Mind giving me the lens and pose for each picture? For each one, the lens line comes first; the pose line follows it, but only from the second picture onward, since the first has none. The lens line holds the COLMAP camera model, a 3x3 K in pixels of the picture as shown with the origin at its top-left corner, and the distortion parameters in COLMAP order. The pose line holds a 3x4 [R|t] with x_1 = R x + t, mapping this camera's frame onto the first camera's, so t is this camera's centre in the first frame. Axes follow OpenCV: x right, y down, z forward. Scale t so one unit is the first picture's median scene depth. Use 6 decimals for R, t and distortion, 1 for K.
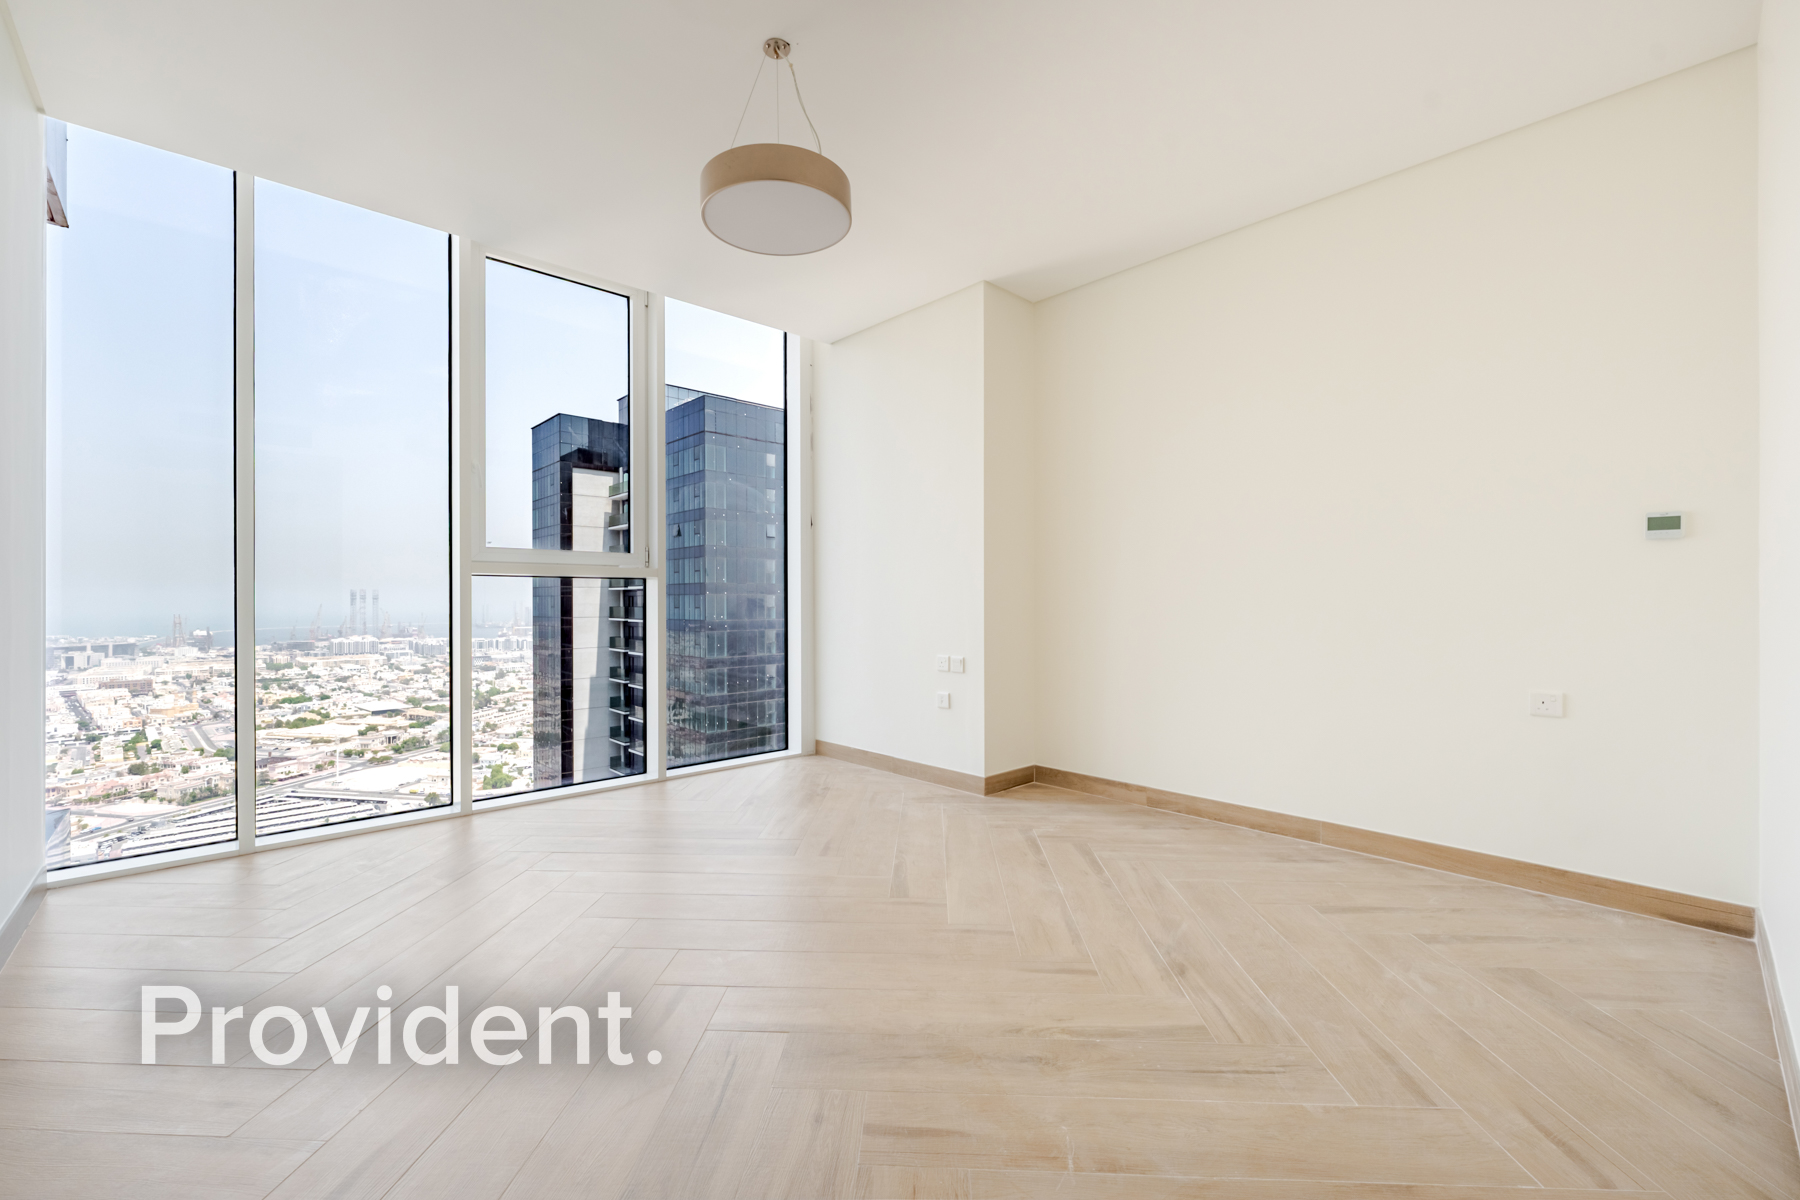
lens RADIAL K [[737.5, 0, 900.0], [0, 737.5, 600.0], [0, 0, 1]] dist [-0.020549, 0.006788]
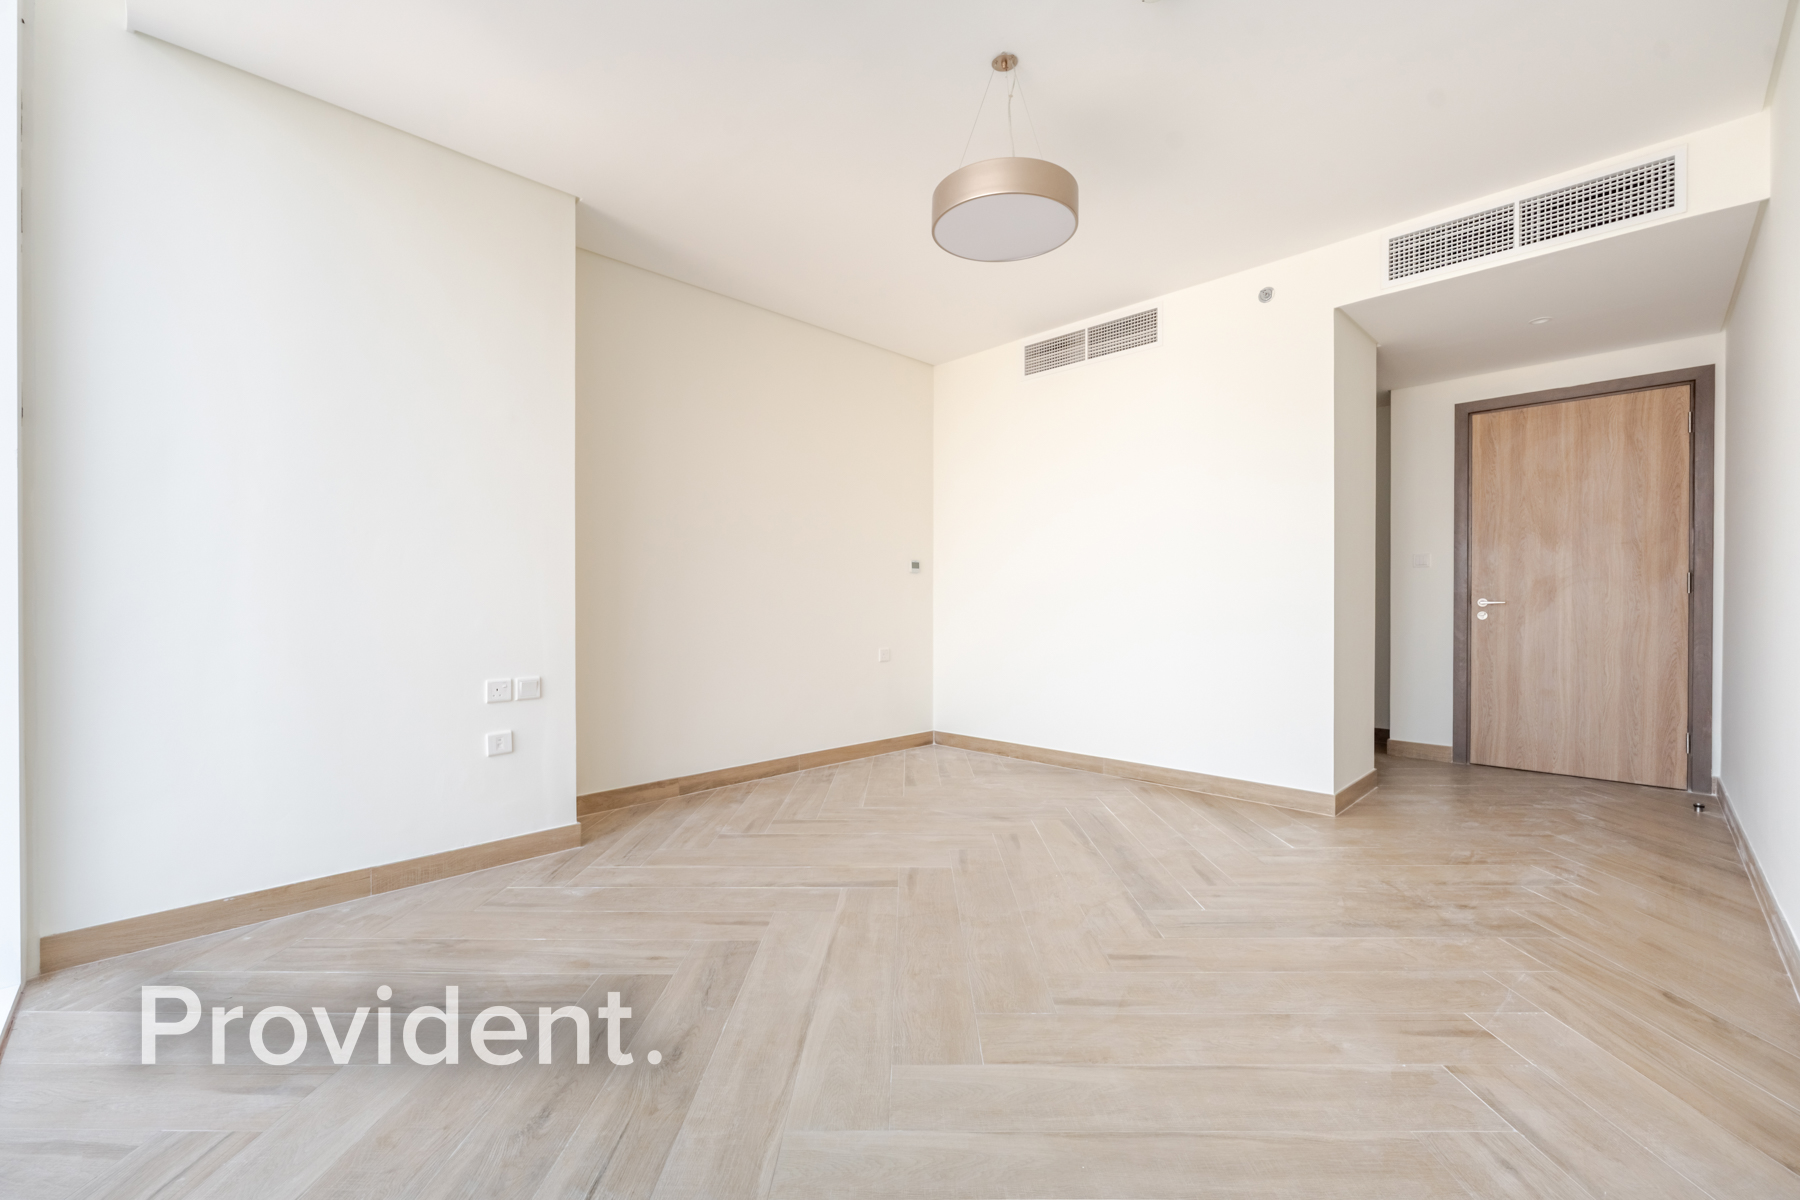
lens RADIAL K [[738.4, 0, 900.0], [0, 738.4, 600.0], [0, 0, 1]] dist [-0.004095, -0.000391]
pose [[-0.029014, -0.002240, 0.999576, -0.795796], [0.001707, 0.999996, 0.002291, -0.002948], [-0.999578, 0.001773, -0.029010, 0.772946]]
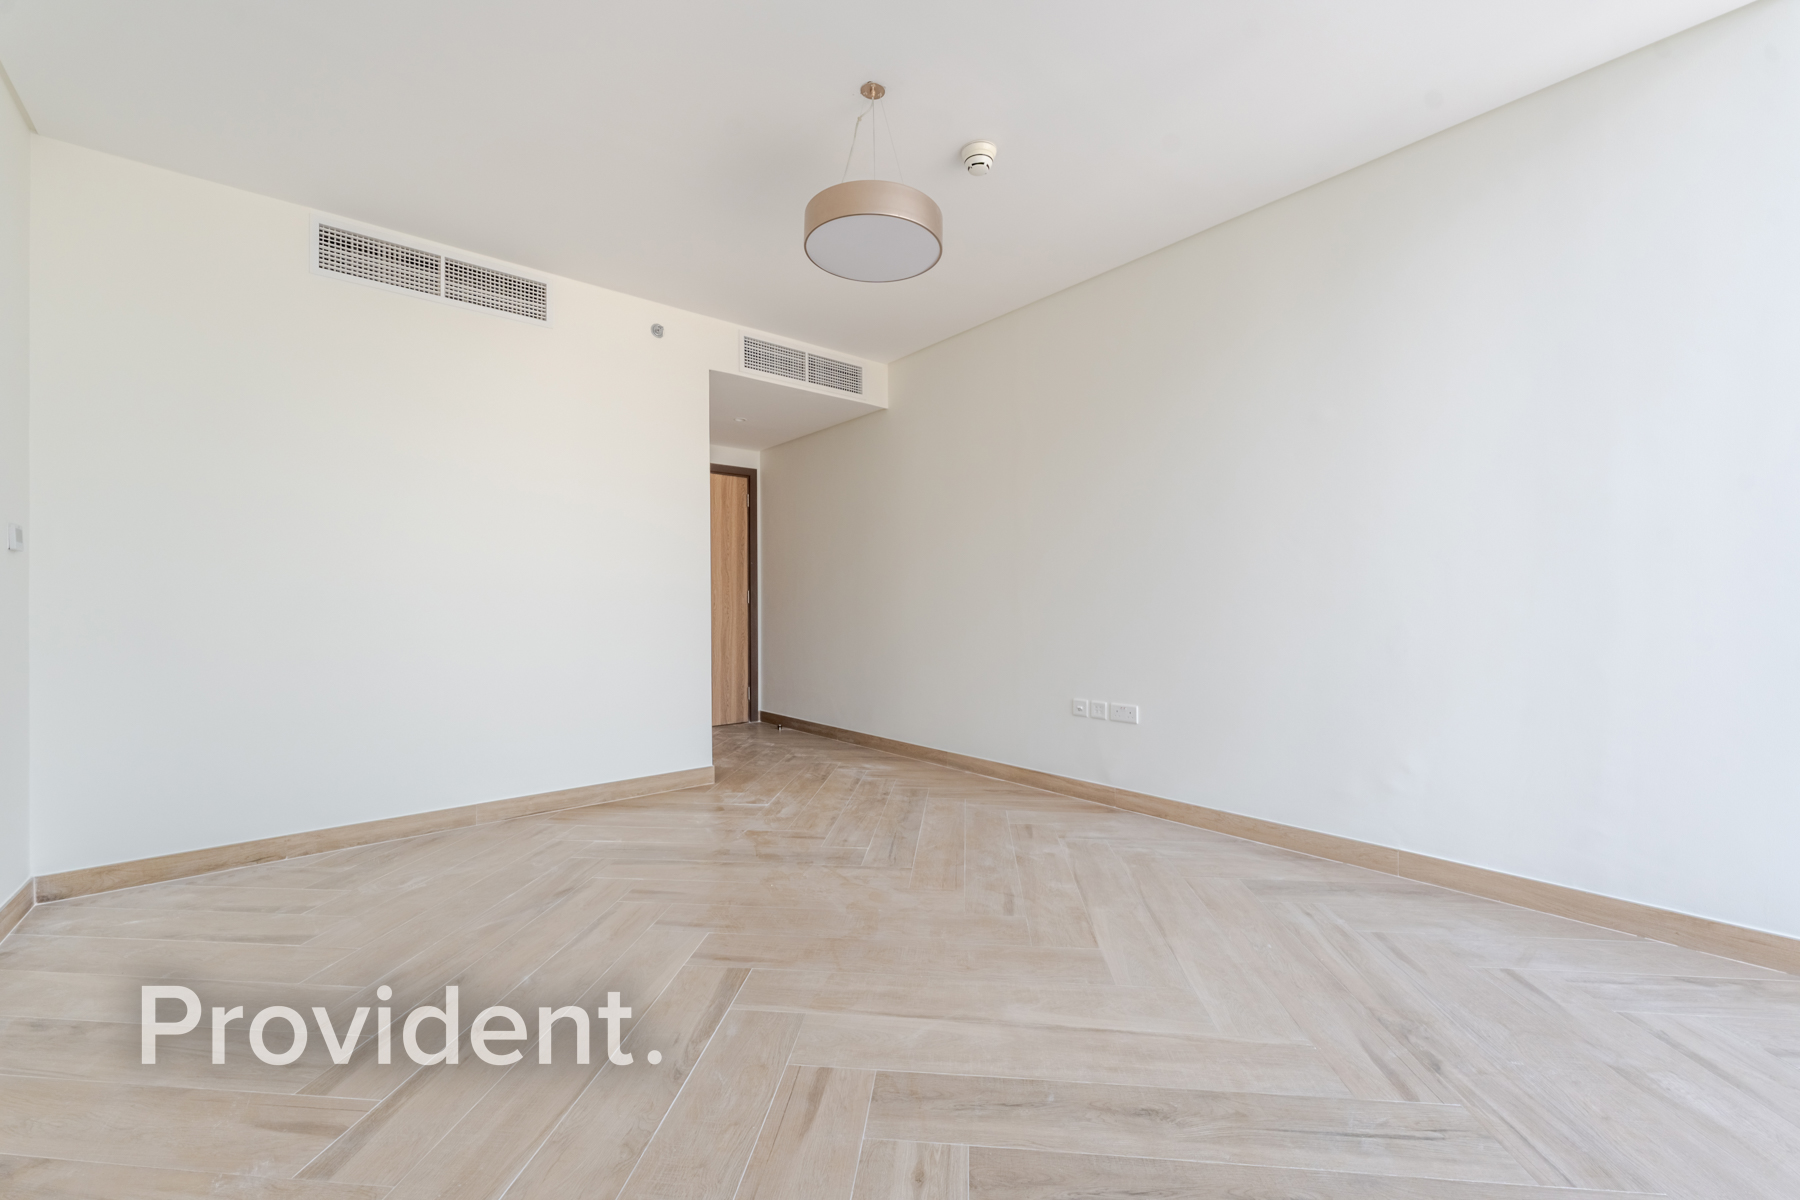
lens RADIAL K [[717.5, 0, 900.0], [0, 717.5, 600.0], [0, 0, 1]] dist [-0.000255, 0.000253]
pose [[-0.998642, 0.003825, 0.051961, -0.167867], [0.003408, 0.999961, -0.008119, -0.000069], [-0.051990, -0.007931, -0.998616, 1.352367]]
